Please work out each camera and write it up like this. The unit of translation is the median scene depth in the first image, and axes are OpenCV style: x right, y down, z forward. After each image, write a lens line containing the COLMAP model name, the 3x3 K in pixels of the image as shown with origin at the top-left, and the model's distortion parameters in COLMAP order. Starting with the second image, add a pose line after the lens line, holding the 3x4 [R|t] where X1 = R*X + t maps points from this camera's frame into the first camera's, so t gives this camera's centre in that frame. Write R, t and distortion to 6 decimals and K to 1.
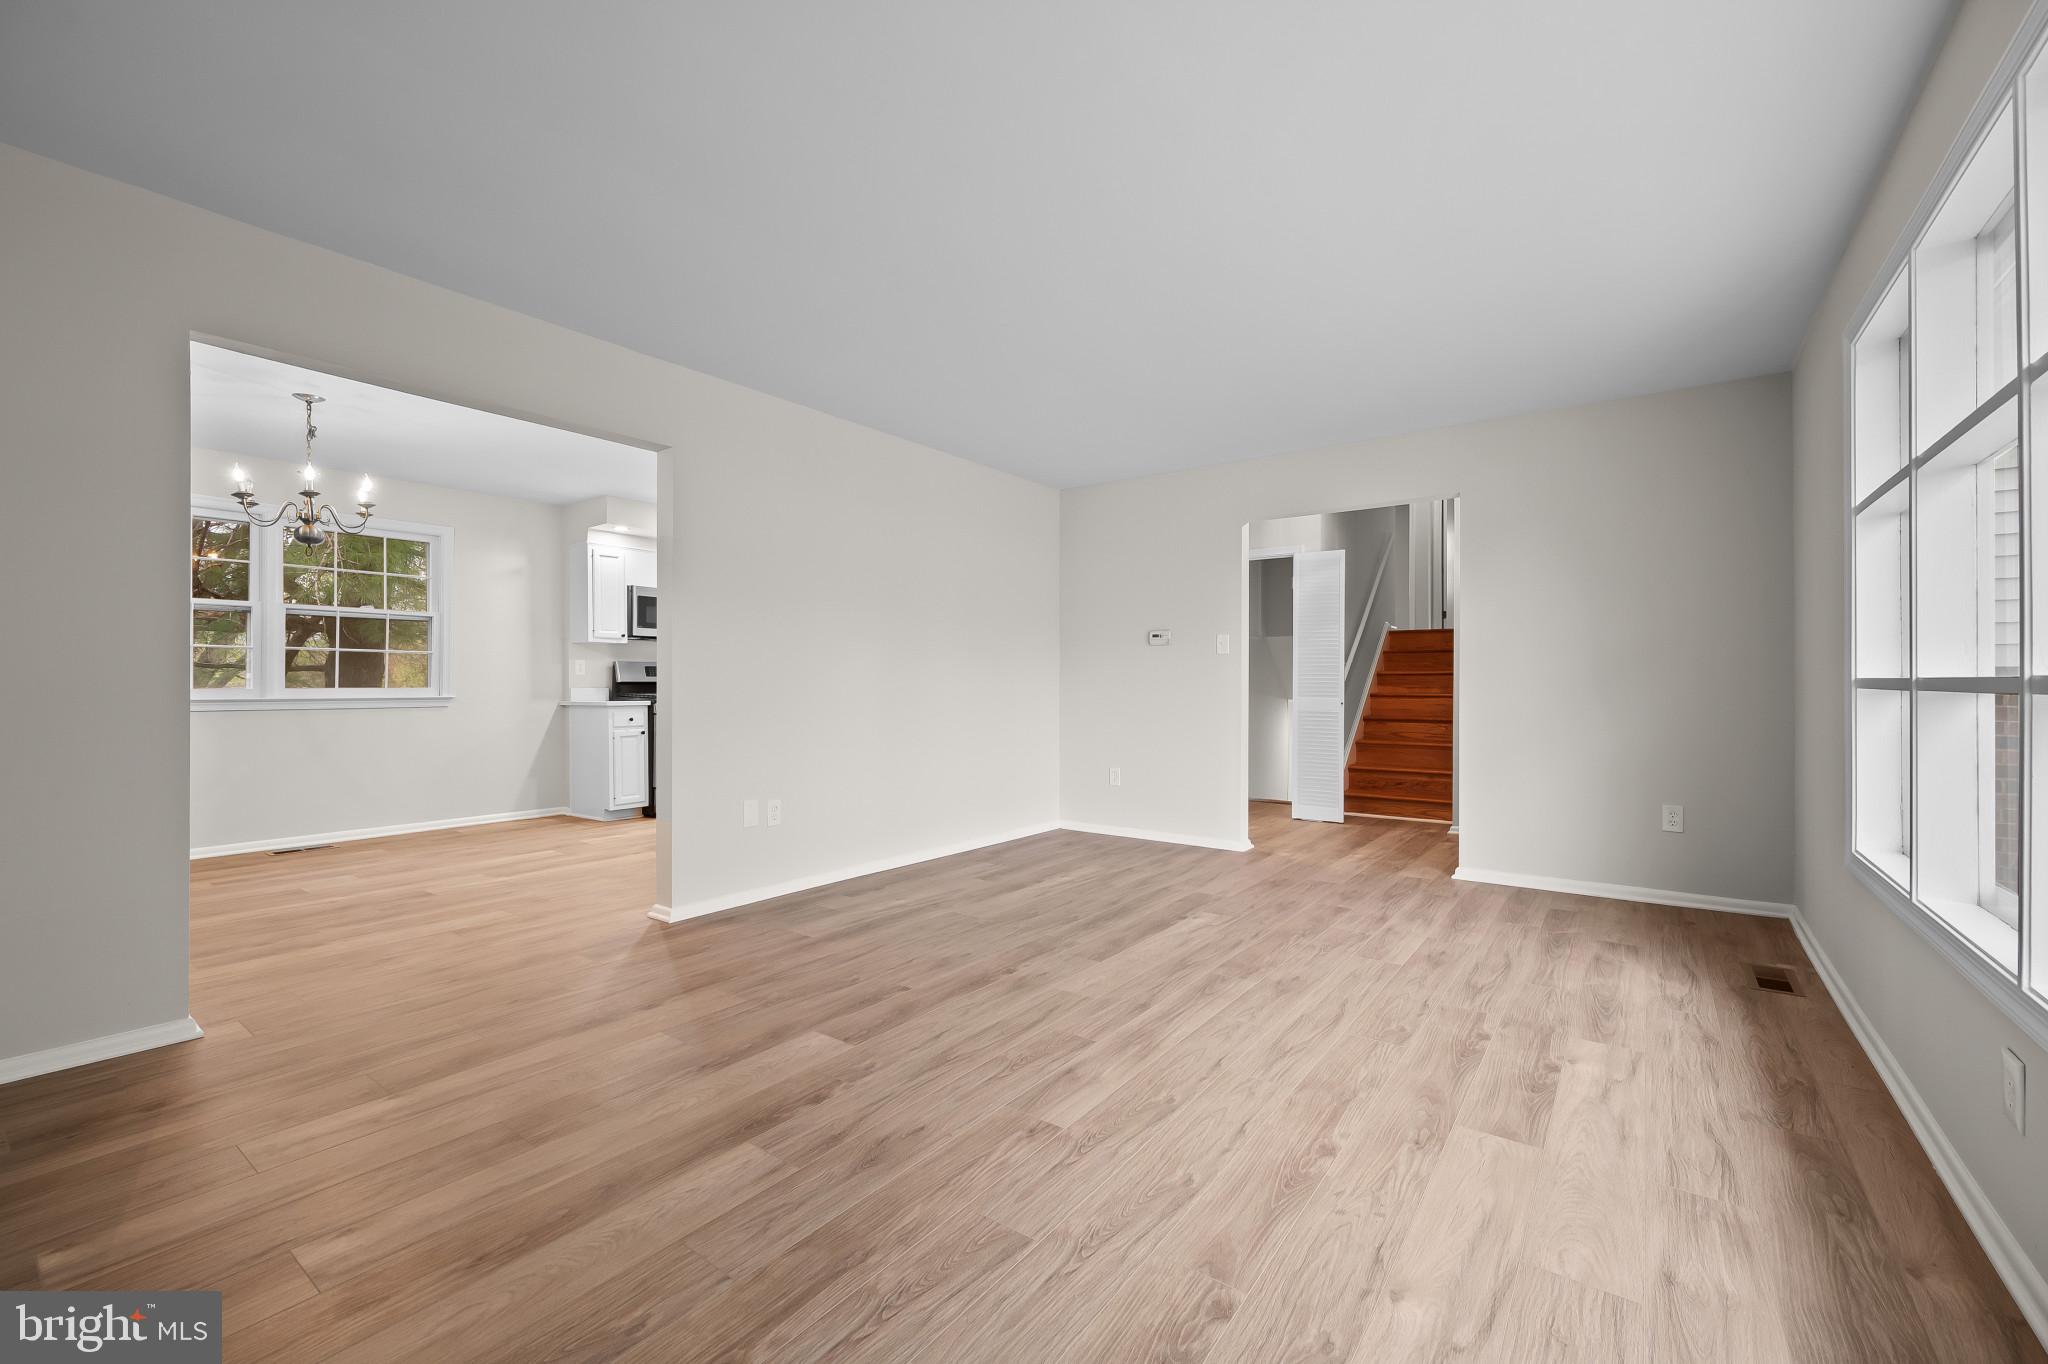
lens RADIAL K [[863.6, 0, 1018.8], [0, 863.6, 674.8], [0, 0, 1]] dist [-0.000589, -0.000025]
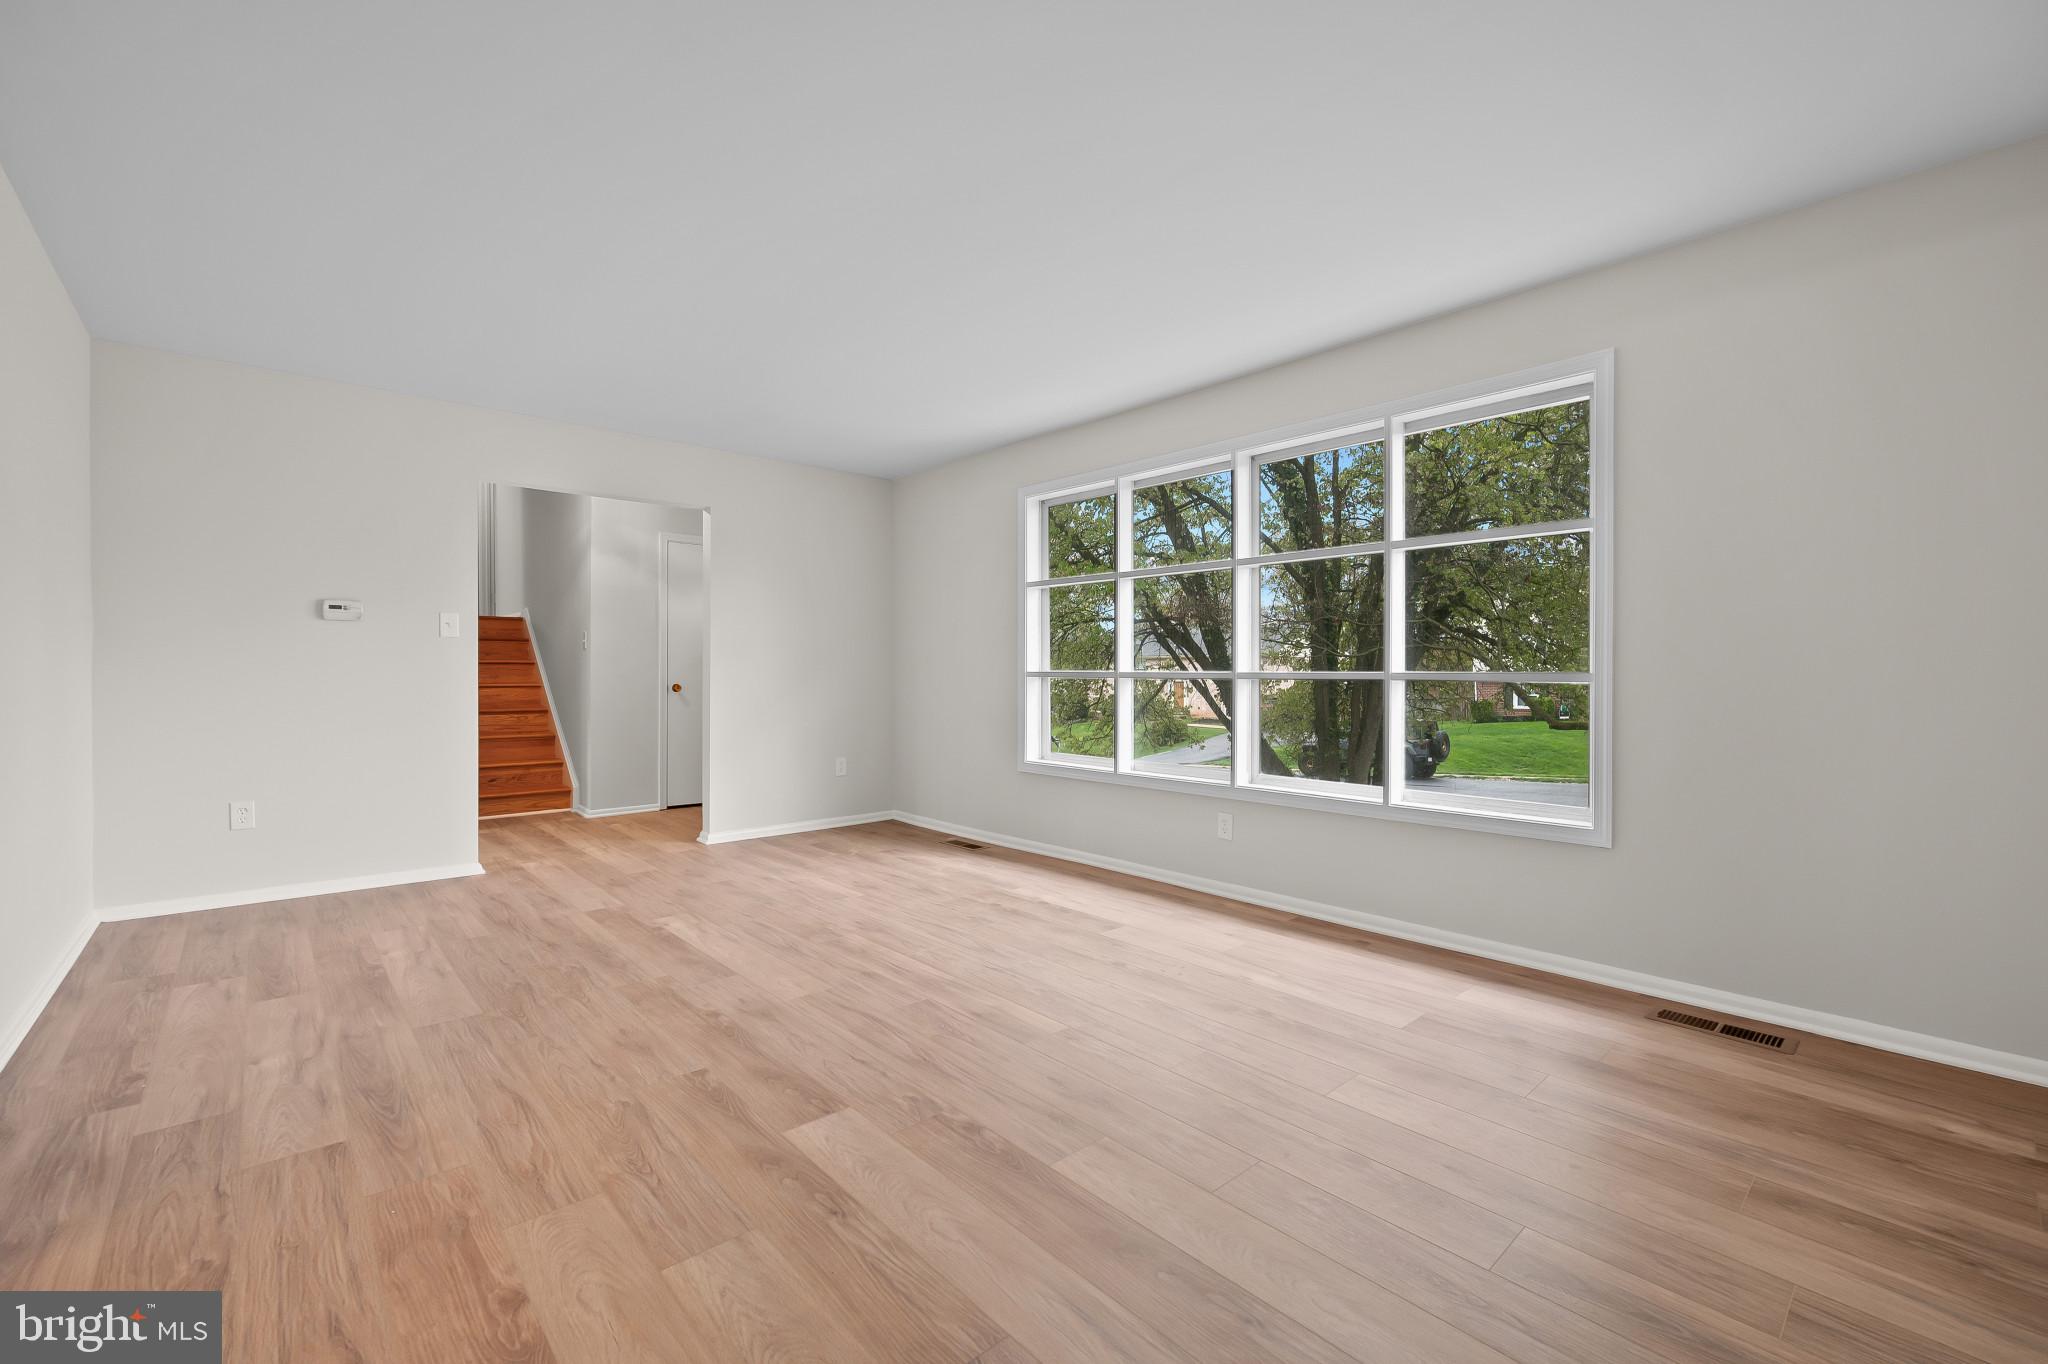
lens RADIAL K [[863.6, 0, 1018.8], [0, 863.6, 674.8], [0, 0, 1]] dist [-0.000589, -0.000025]
pose [[0.196171, -0.003558, 0.980563, -0.840083], [-0.011318, 0.999919, 0.005892, -0.002110], [-0.980504, -0.012254, 0.196114, 0.573543]]
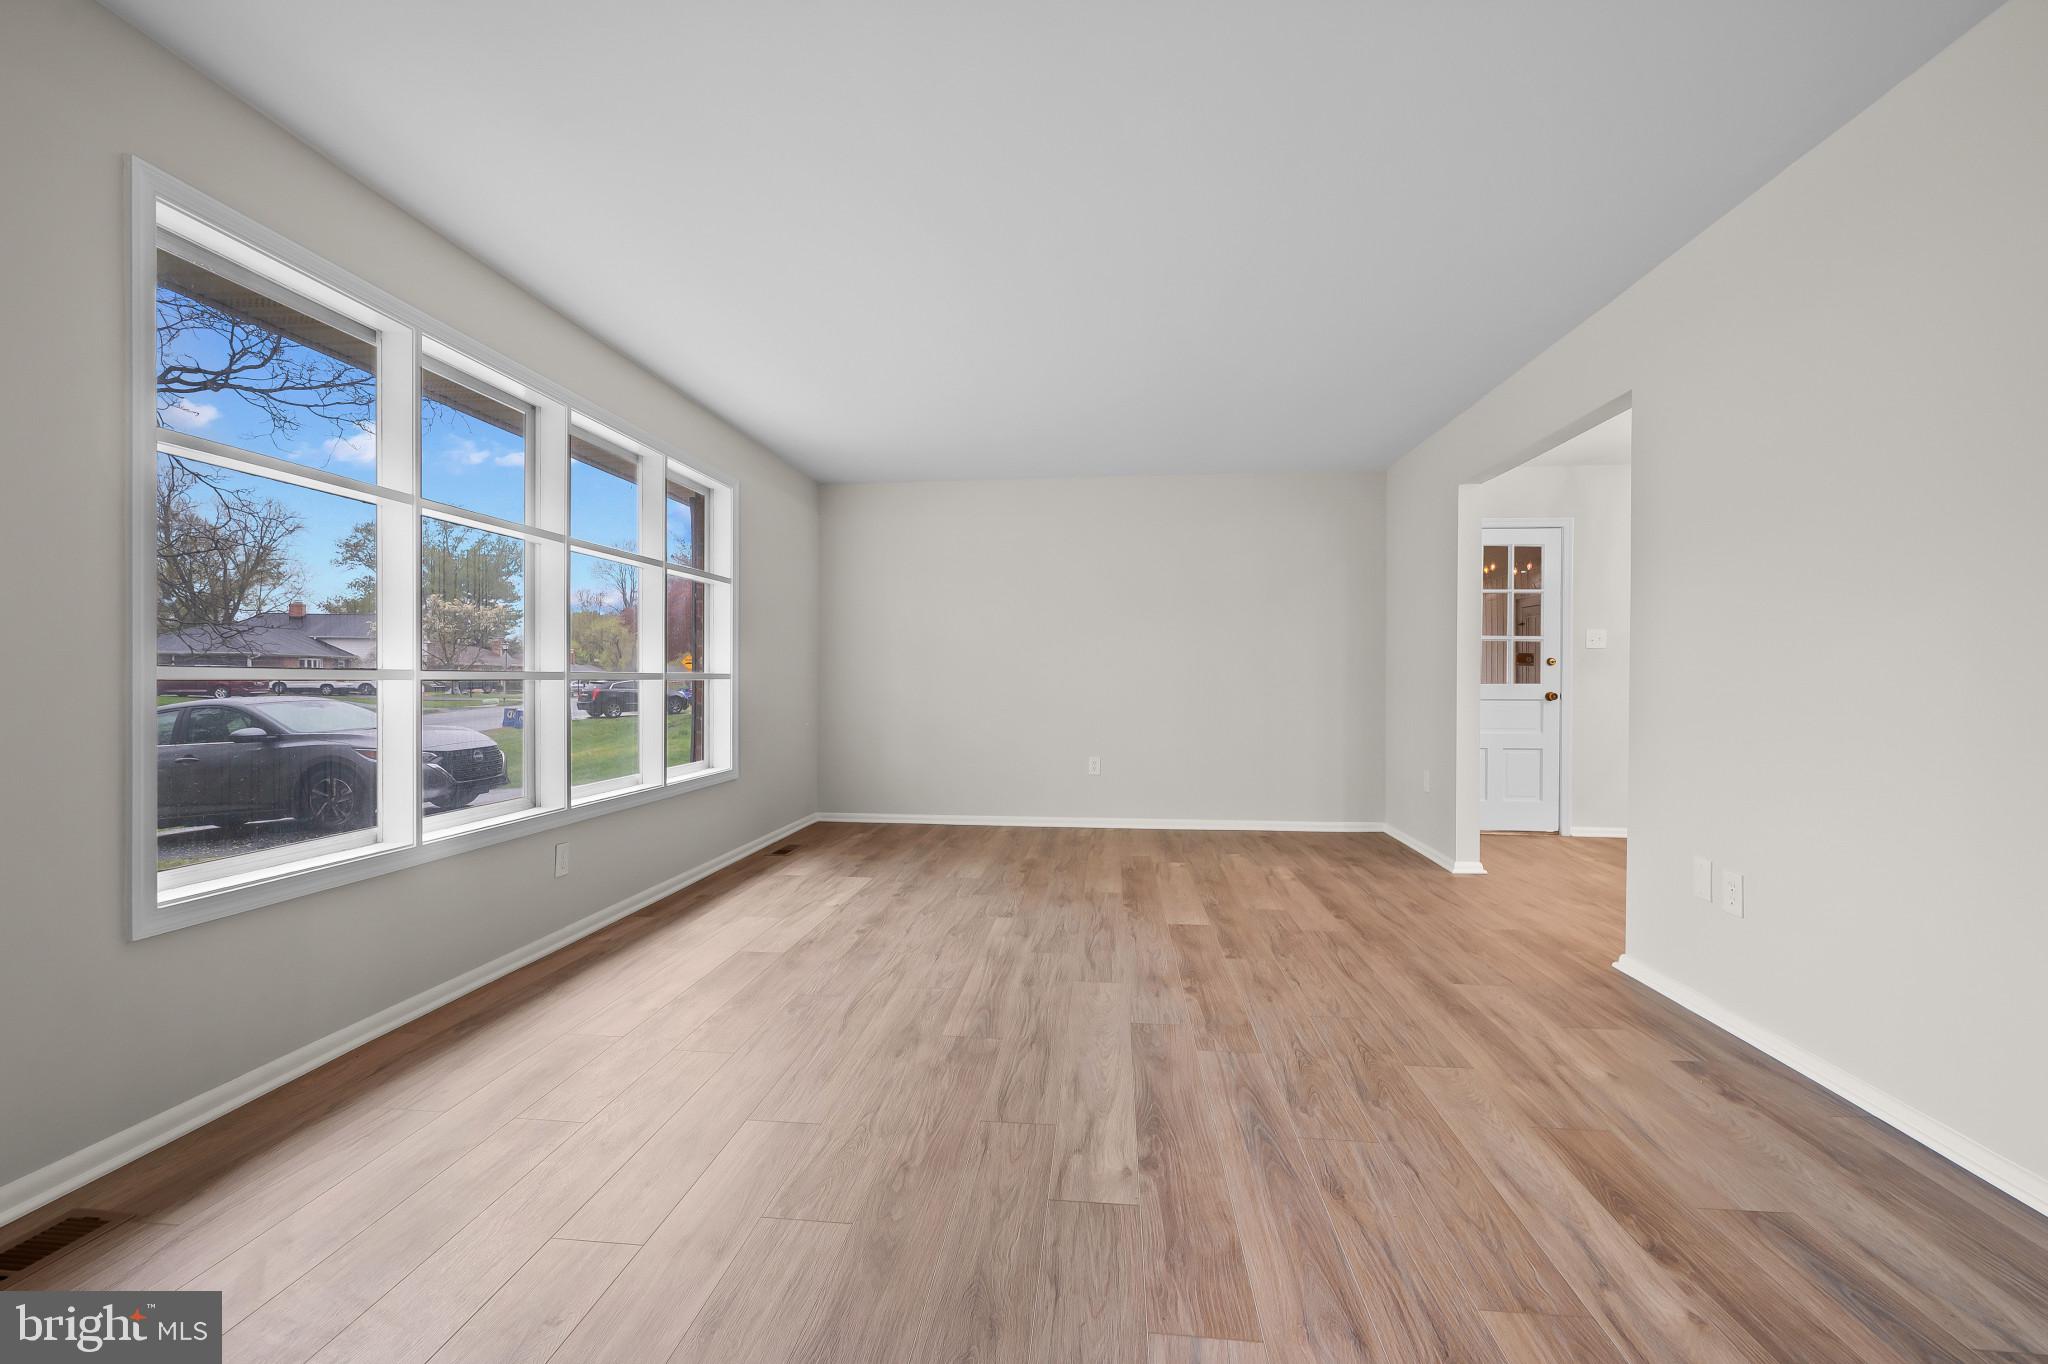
lens RADIAL K [[823.2, 0, 1047.0], [0, 823.2, 685.0], [0, 0, 1]] dist [-0.002943, -0.000074]
pose [[-0.845899, -0.001361, -0.533341, 0.630857], [-0.000611, 0.999999, -0.001584, 0.017377], [0.533342, -0.001014, -0.845899, 1.773266]]
